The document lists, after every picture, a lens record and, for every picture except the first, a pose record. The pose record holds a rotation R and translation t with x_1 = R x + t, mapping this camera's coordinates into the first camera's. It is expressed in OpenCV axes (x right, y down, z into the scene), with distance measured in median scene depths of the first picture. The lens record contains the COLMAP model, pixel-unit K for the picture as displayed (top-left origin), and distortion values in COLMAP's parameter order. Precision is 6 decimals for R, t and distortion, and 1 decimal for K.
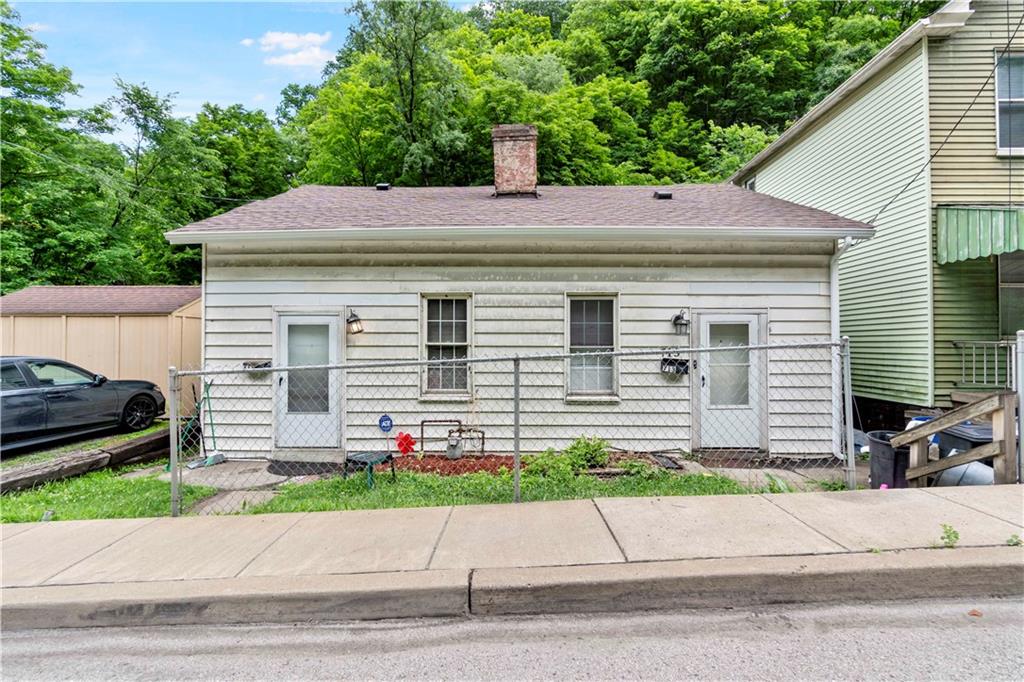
lens RADIAL K [[458.1, 0, 516.6], [0, 458.1, 339.6], [0, 0, 1]] dist [0.002890, 0.000013]
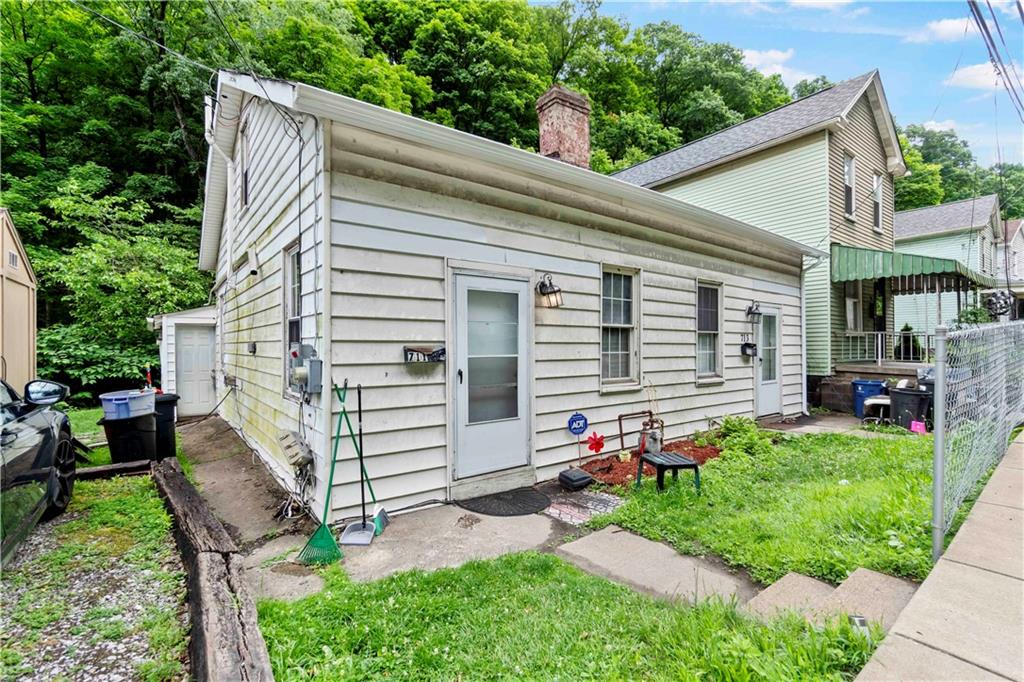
lens RADIAL K [[458.1, 0, 514.3], [0, 458.1, 345.9], [0, 0, 1]] dist [0.002890, 0.000013]
pose [[0.787621, -0.000720, 0.616159, -0.844157], [-0.004398, 0.999967, 0.006791, 0.043179], [-0.616144, -0.008058, 0.787592, 0.442676]]
